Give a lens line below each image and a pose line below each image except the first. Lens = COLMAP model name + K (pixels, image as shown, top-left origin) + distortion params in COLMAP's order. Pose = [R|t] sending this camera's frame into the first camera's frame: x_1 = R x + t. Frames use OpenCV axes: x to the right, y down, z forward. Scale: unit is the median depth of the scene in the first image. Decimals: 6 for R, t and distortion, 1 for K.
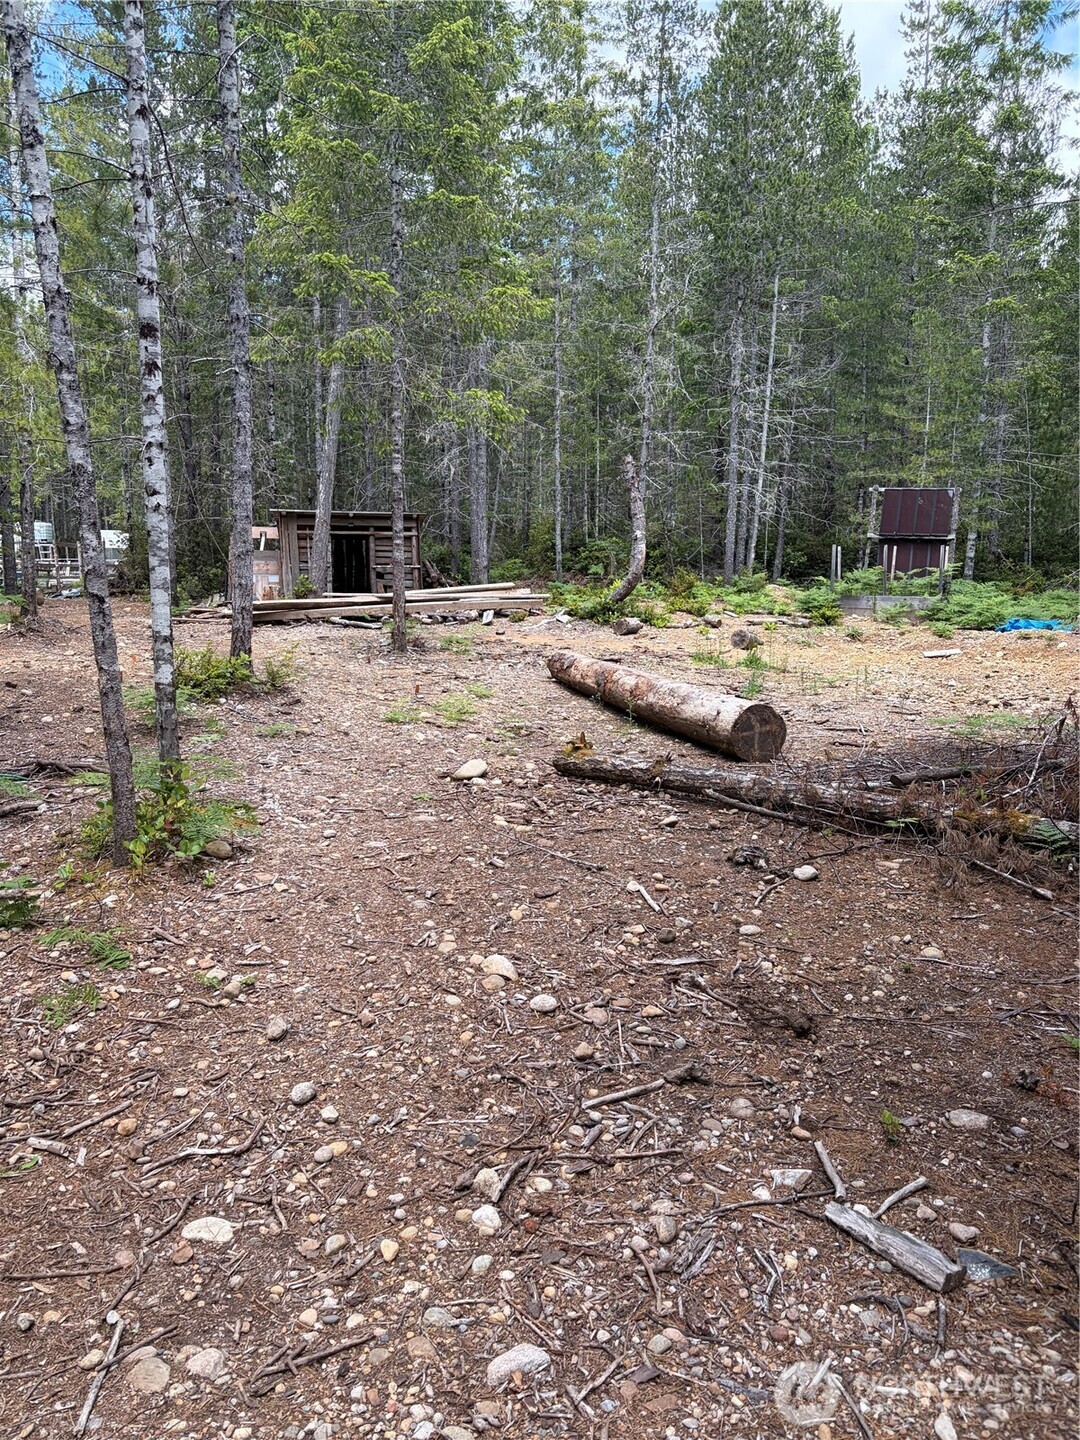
lens RADIAL K [[1091.3, 0, 539.9], [0, 1091.3, 720.1], [0, 0, 1]] dist [-0.001164, -0.000349]
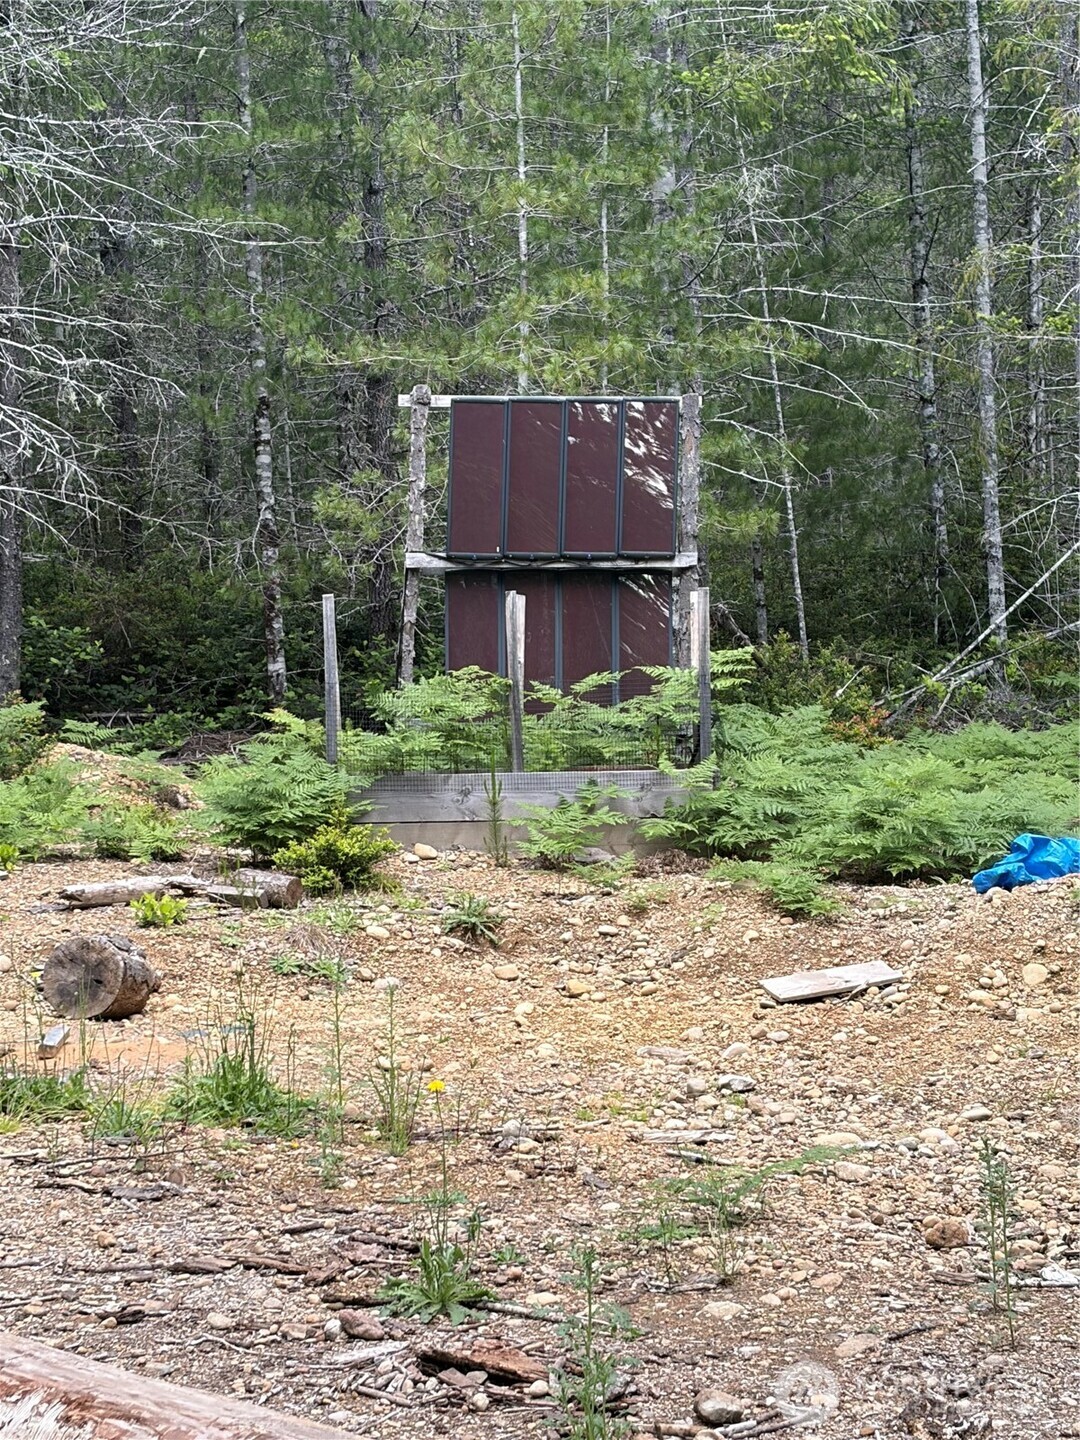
lens RADIAL K [[3187.0, 0, 540.1], [0, 3187.0, 719.5], [0, 0, 1]] dist [0.056835, 0.000000]
pose [[0.905304, -0.034917, 0.423327, -0.021598], [0.088001, 0.990411, -0.106501, -0.041267], [-0.415549, 0.133669, 0.899695, 0.273534]]
